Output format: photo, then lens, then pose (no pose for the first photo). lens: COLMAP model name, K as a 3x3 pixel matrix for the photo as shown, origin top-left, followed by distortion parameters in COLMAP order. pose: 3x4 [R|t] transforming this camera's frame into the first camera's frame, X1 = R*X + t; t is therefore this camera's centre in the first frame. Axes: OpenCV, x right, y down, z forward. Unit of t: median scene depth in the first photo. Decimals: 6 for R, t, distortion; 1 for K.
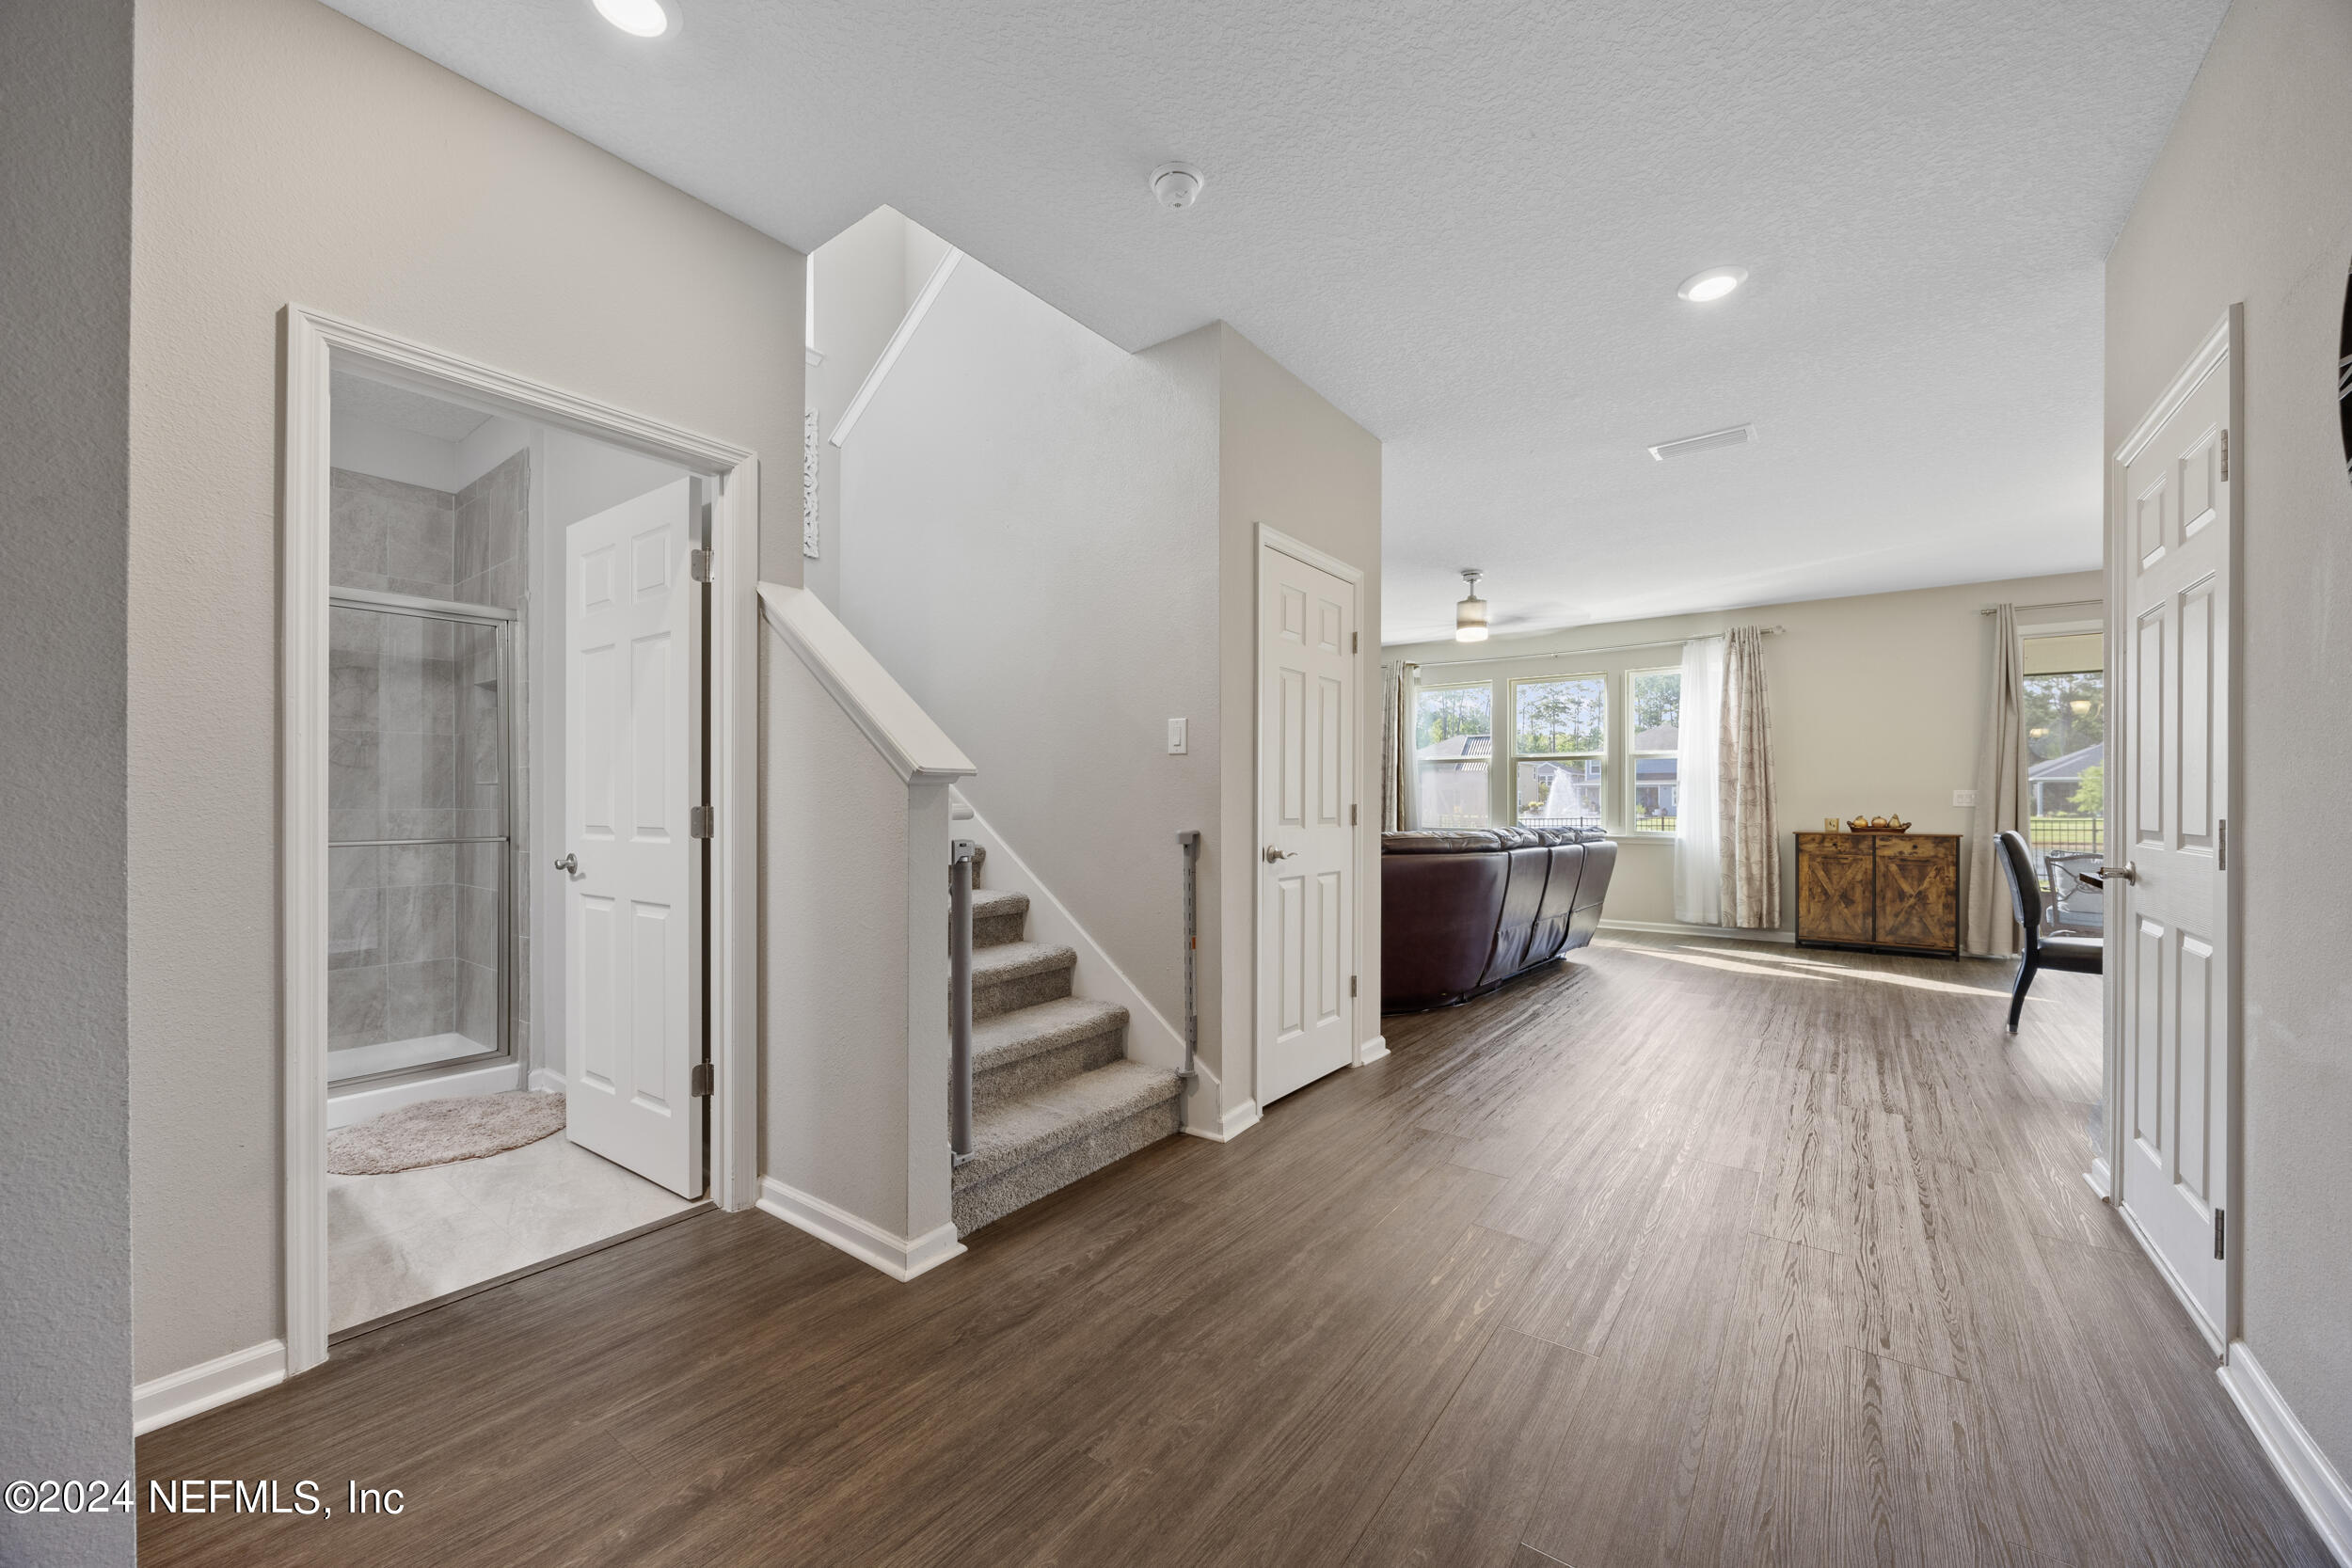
lens RADIAL K [[895.3, 0, 1170.9], [0, 895.3, 803.4], [0, 0, 1]] dist [-0.002569, -0.000264]
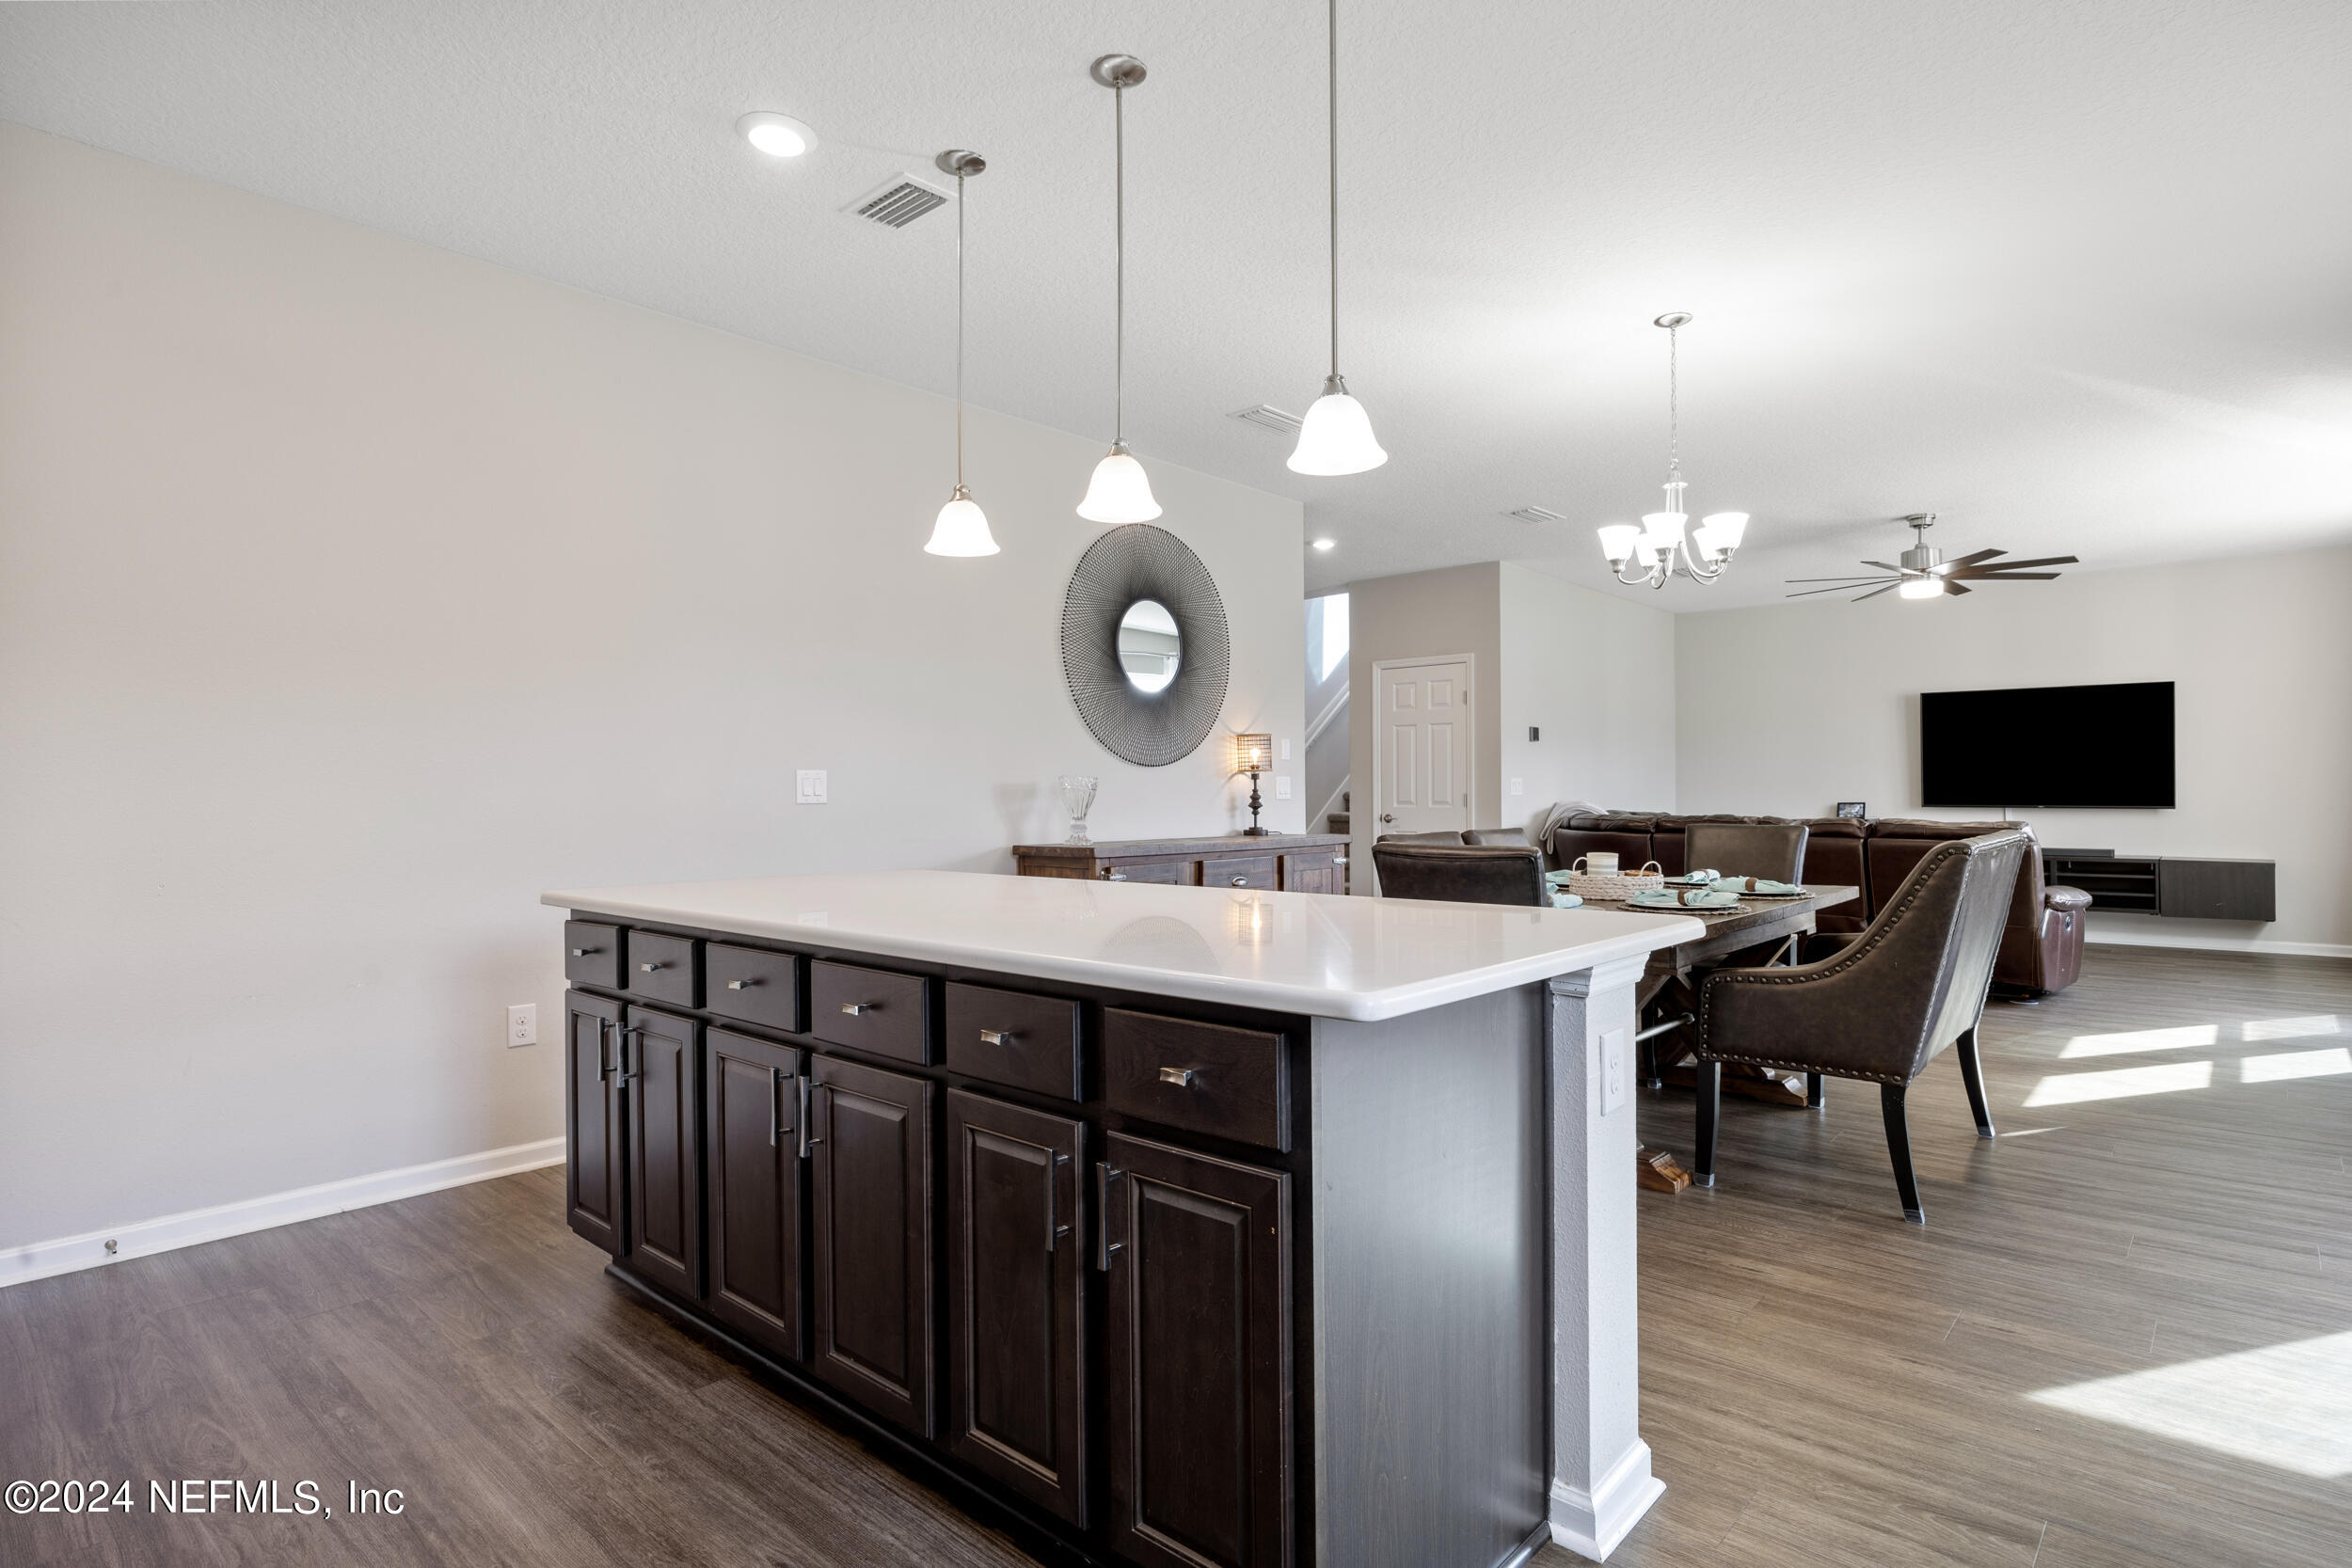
lens RADIAL K [[1195.2, 0, 1190.2], [0, 1195.2, 800.9], [0, 0, 1]] dist [-0.010531, 0.000668]
pose [[-0.073811, 0.000705, -0.997272, 1.421124], [0.002765, 0.999996, 0.000502, 0.005694], [0.997268, -0.002721, -0.073812, 0.385417]]
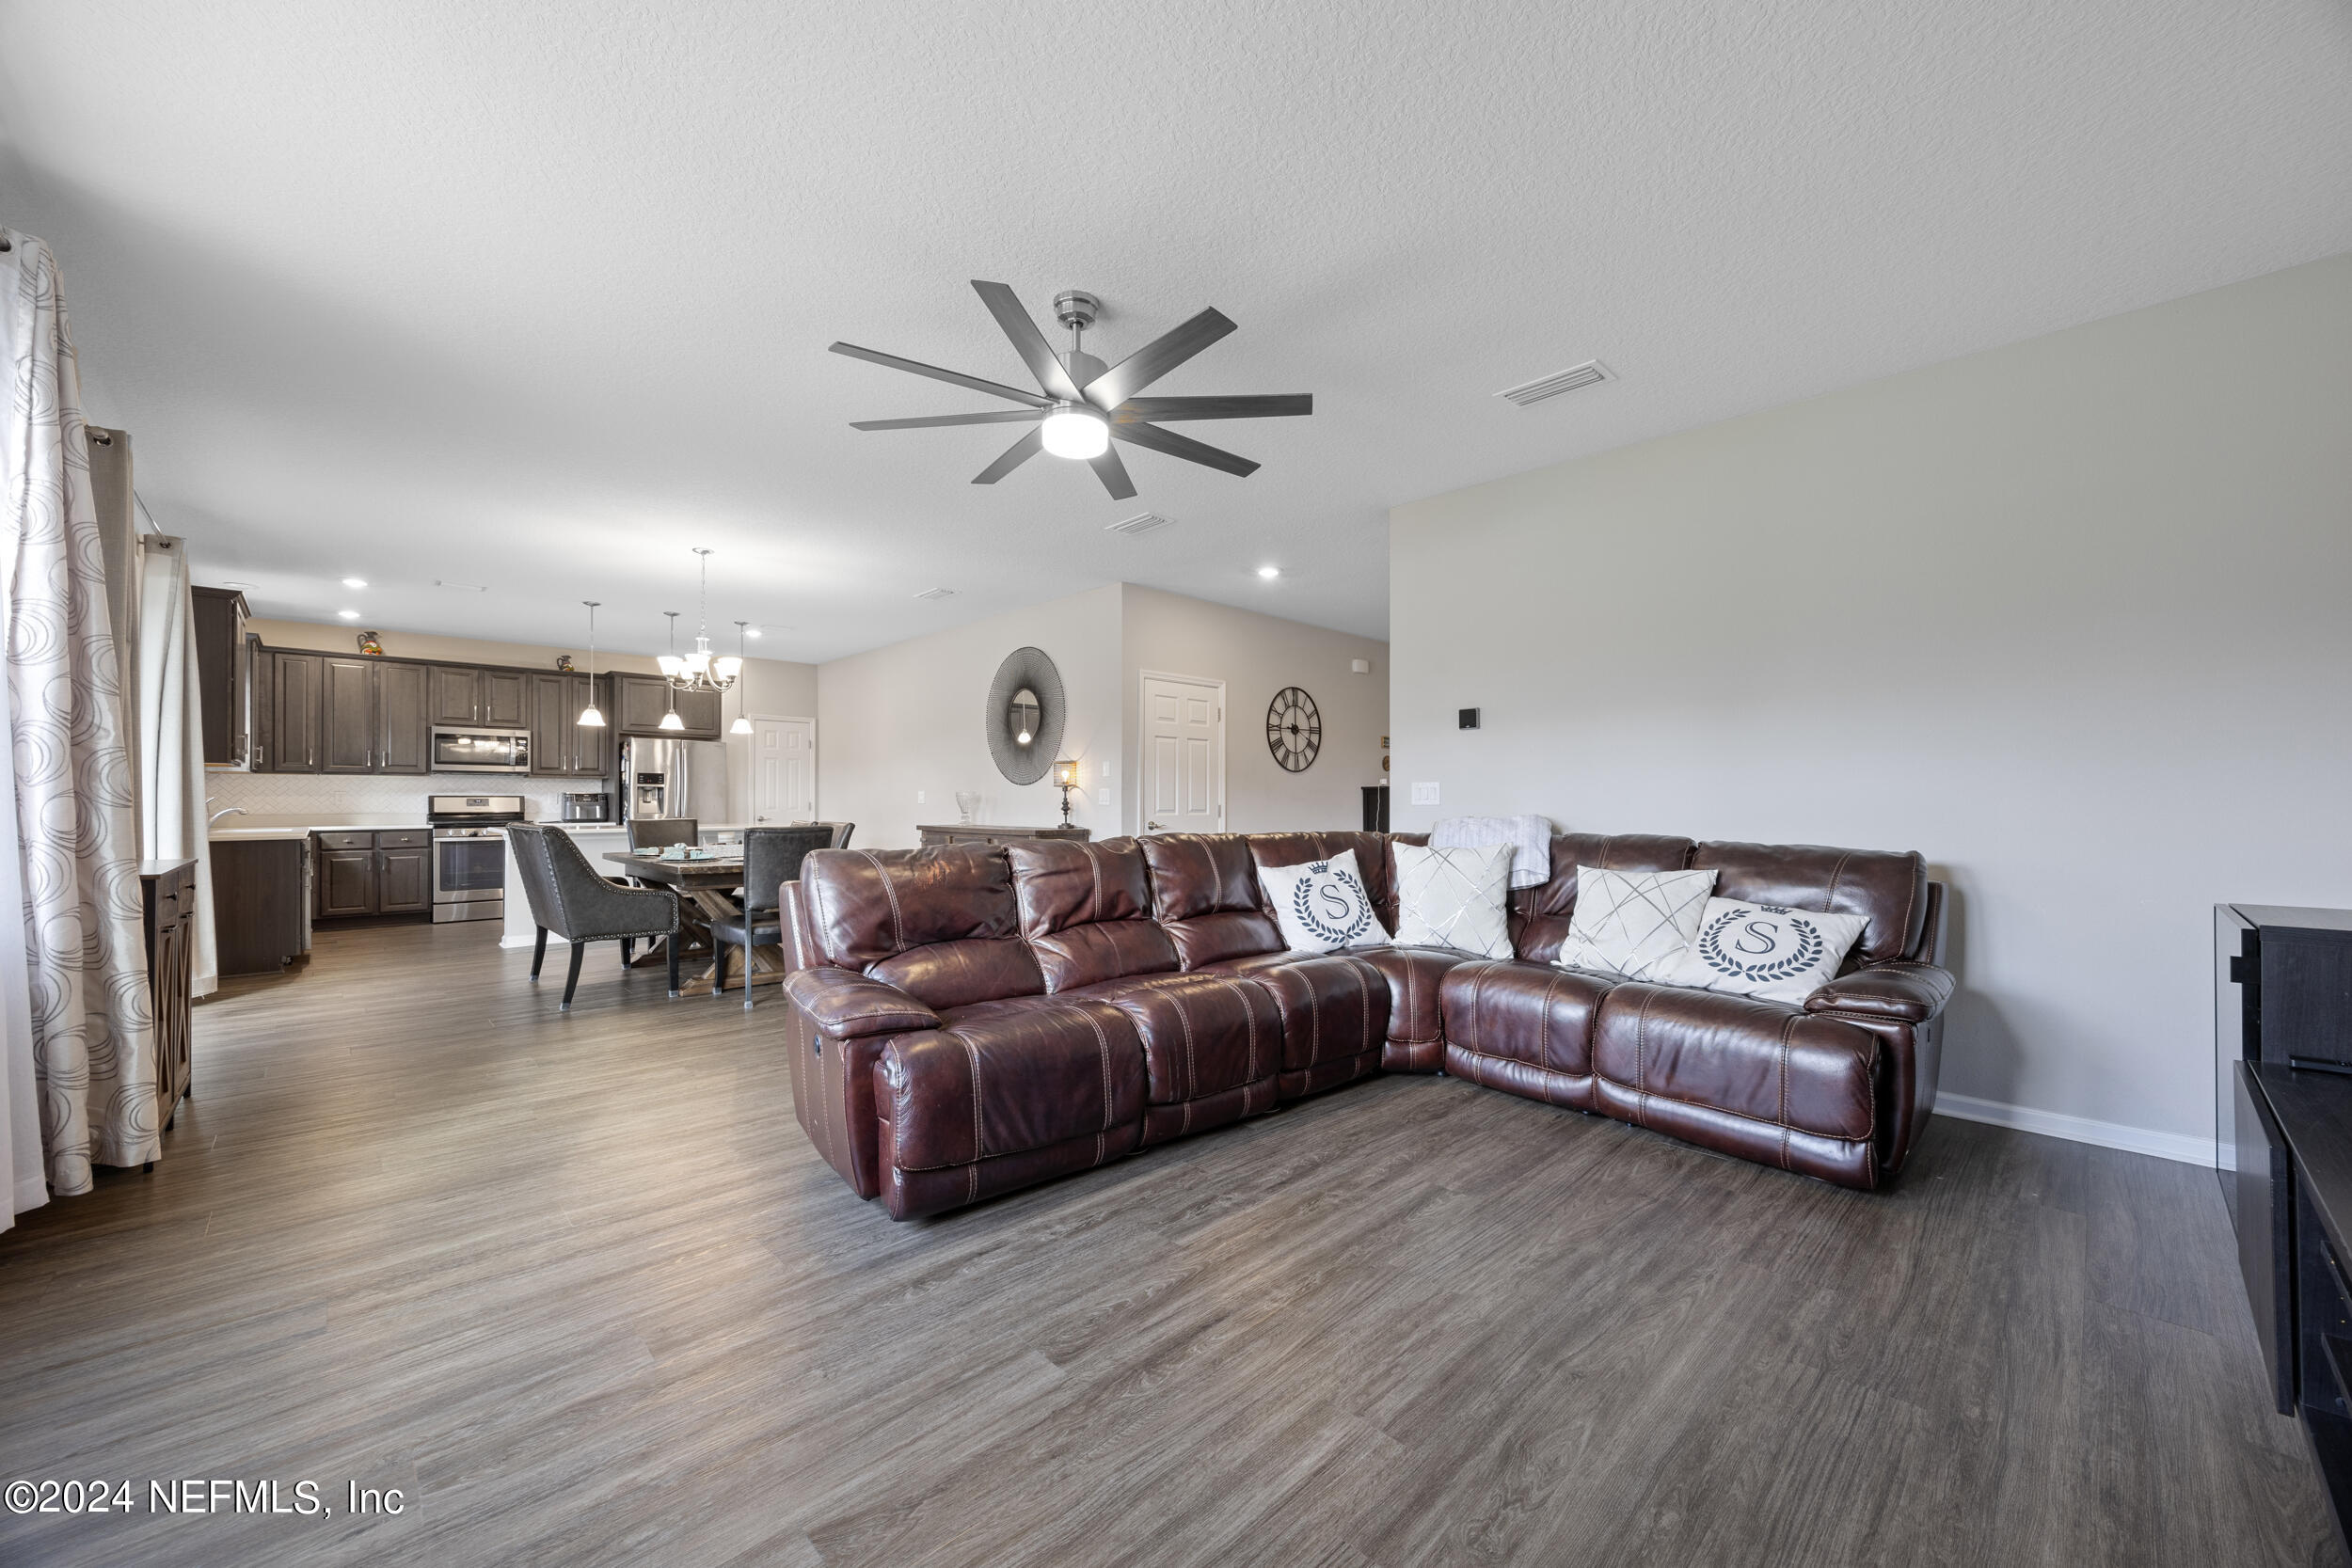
lens RADIAL K [[895.3, 0, 1185.1], [0, 895.3, 797.2], [0, 0, 1]] dist [-0.002569, -0.000264]
pose [[-0.989323, -0.004141, 0.145677, 0.201940], [-0.004155, 0.999991, 0.000209, -0.004538], [-0.145677, -0.000399, -0.989332, 1.385162]]
